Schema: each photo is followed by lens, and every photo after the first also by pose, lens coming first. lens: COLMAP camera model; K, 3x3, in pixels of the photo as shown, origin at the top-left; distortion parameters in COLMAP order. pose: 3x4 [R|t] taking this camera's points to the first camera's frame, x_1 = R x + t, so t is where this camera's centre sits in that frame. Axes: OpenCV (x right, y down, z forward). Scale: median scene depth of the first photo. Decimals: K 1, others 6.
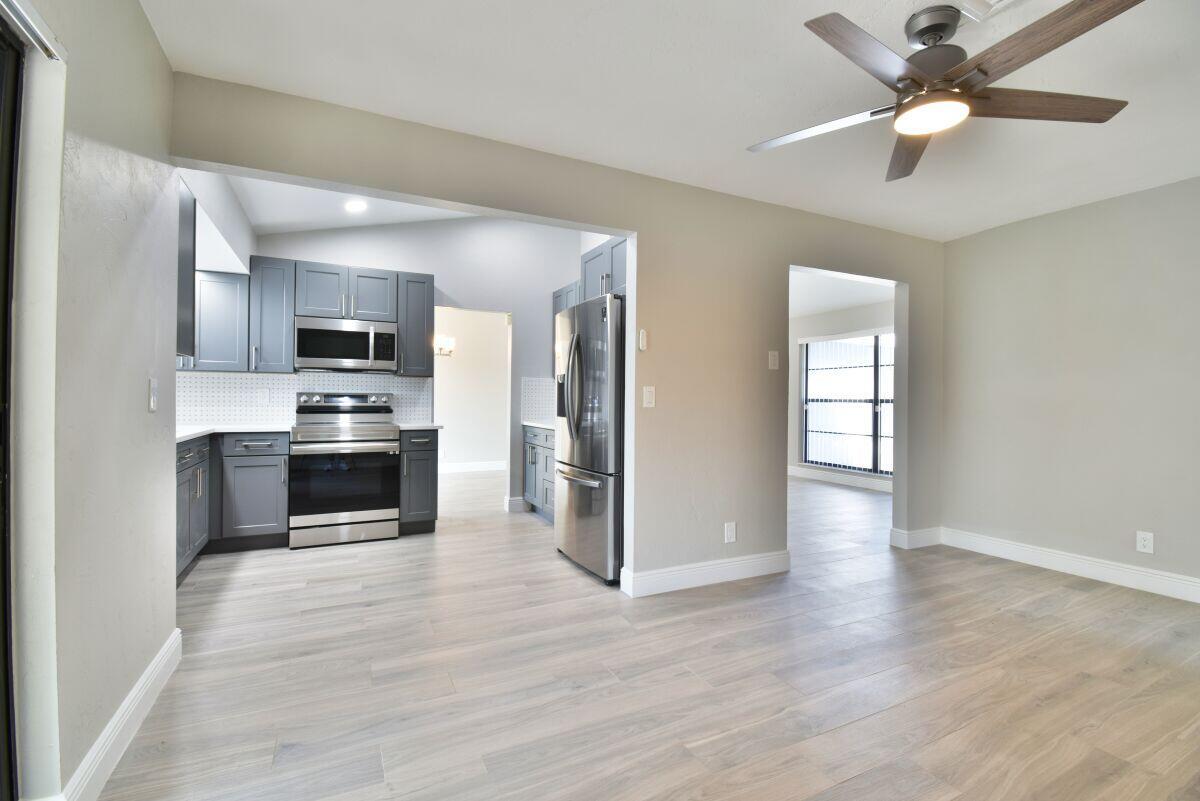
lens RADIAL K [[534.1, 0, 606.2], [0, 534.1, 399.1], [0, 0, 1]] dist [-0.002448, -0.003551]
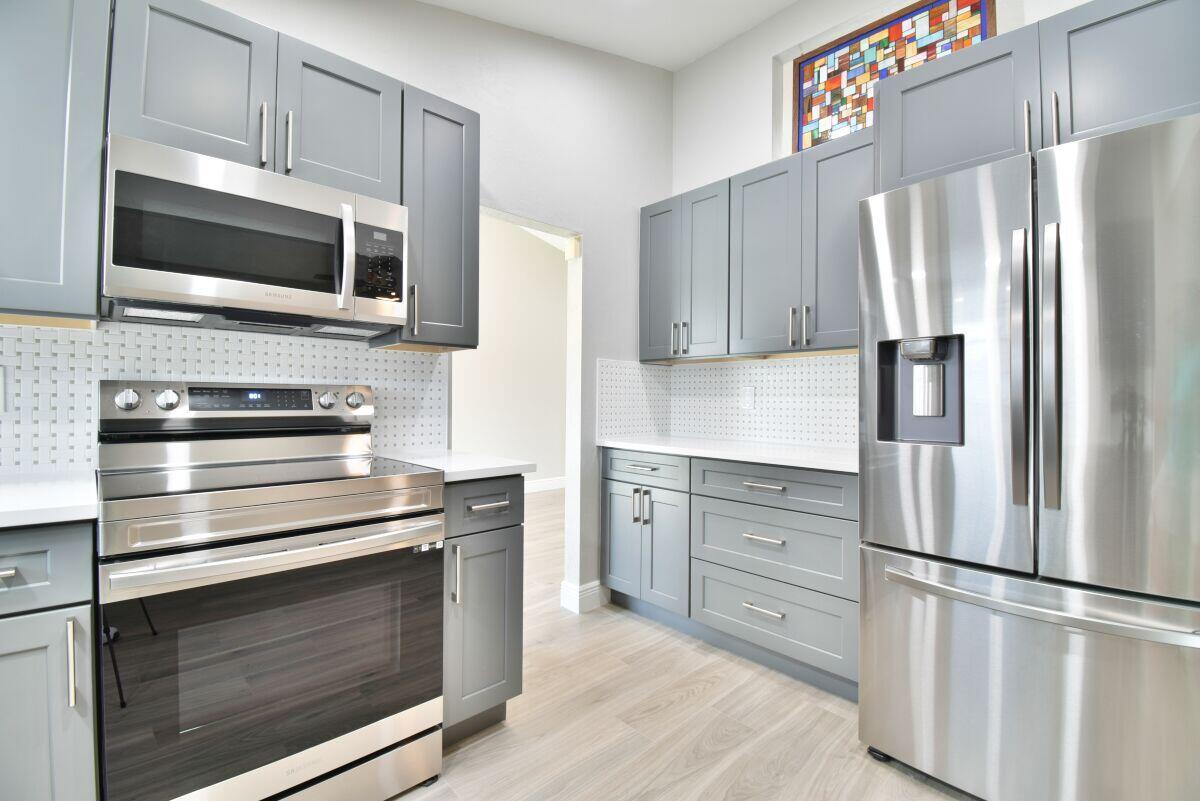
lens RADIAL K [[534.1, 0, 596.5], [0, 534.1, 398.2], [0, 0, 1]] dist [-0.002448, -0.003551]
pose [[0.956412, -0.002705, 0.292008, -0.394367], [0.002536, 0.999996, 0.000958, -0.000902], [-0.292010, -0.000176, 0.956415, 0.613210]]
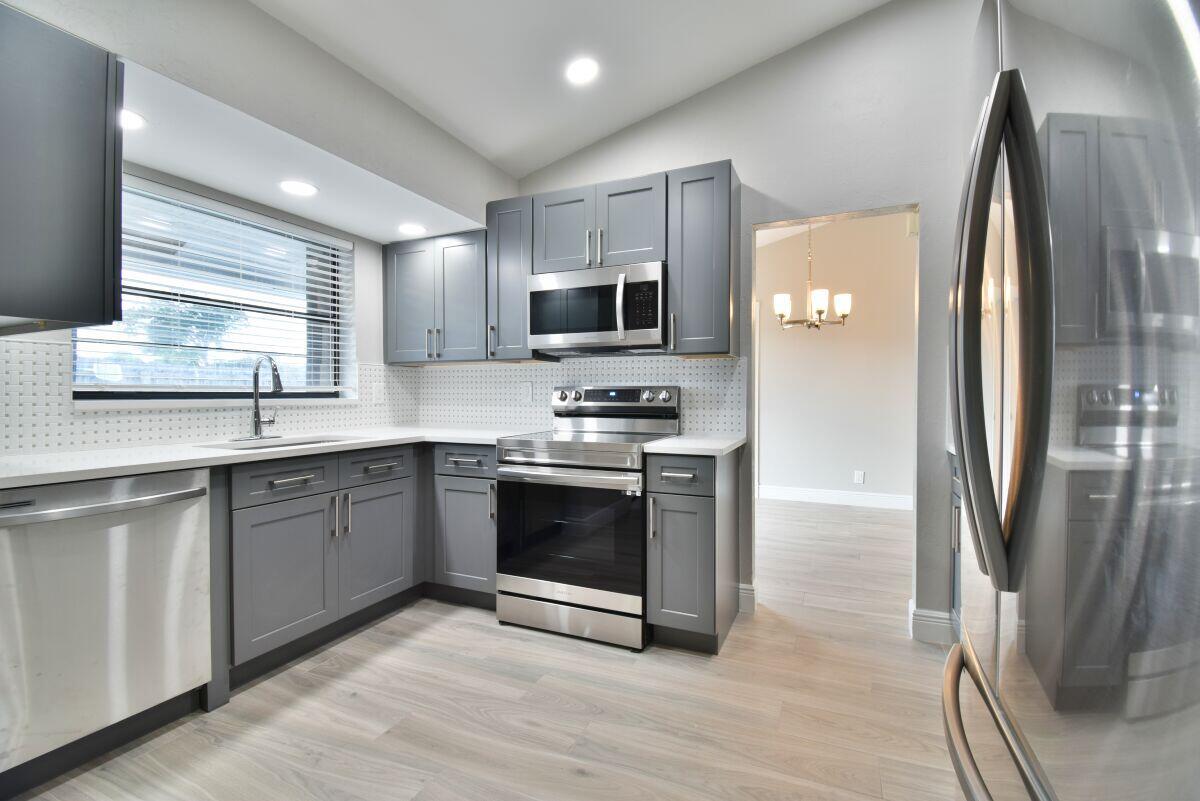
lens RADIAL K [[534.1, 0, 603.9], [0, 534.1, 398.0], [0, 0, 1]] dist [-0.002448, -0.003551]
pose [[0.639032, -0.003747, -0.769171, 0.004627], [0.005997, 0.999982, 0.000111, 0.002442], [0.769156, -0.004684, 0.639043, 0.623158]]
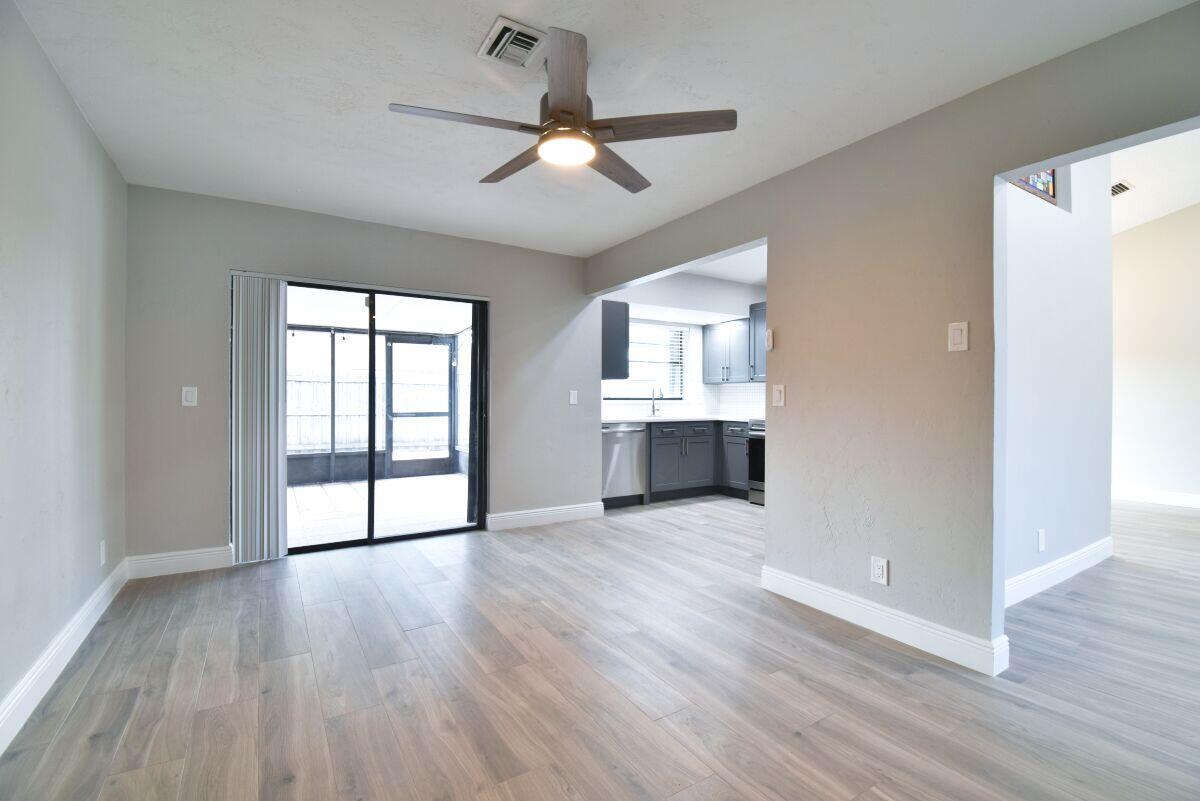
lens RADIAL K [[534.1, 0, 598.8], [0, 534.1, 400.8], [0, 0, 1]] dist [-0.002448, -0.003551]
pose [[0.090985, -0.002499, -0.995849, 0.764782], [-0.002147, 0.999994, -0.002706, 0.006468], [0.995850, 0.002385, 0.090979, 0.419097]]
